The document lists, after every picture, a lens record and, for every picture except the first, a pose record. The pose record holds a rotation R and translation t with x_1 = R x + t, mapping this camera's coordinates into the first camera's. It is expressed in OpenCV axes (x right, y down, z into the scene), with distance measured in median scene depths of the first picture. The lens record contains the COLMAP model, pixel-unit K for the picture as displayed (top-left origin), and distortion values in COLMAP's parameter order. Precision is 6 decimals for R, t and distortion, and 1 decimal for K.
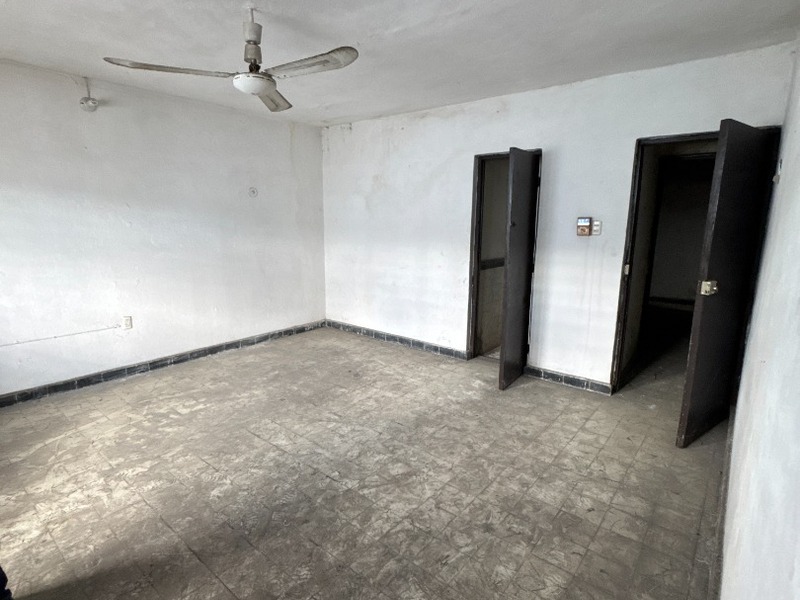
lens RADIAL K [[425.0, 0, 403.0], [0, 425.0, 304.3], [0, 0, 1]] dist [-0.009202, 0.001603]
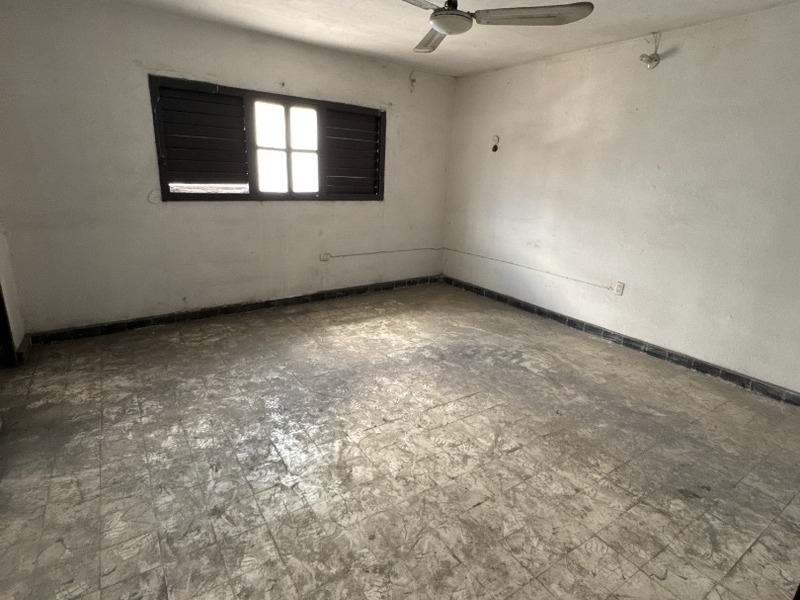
lens RADIAL K [[425.0, 0, 403.6], [0, 425.0, 306.2], [0, 0, 1]] dist [-0.009202, 0.001603]
pose [[-0.289683, 0.267167, -0.919079, 0.602627], [-0.237280, 0.910230, 0.339382, -0.197906], [0.927244, 0.316392, -0.200285, 1.073902]]
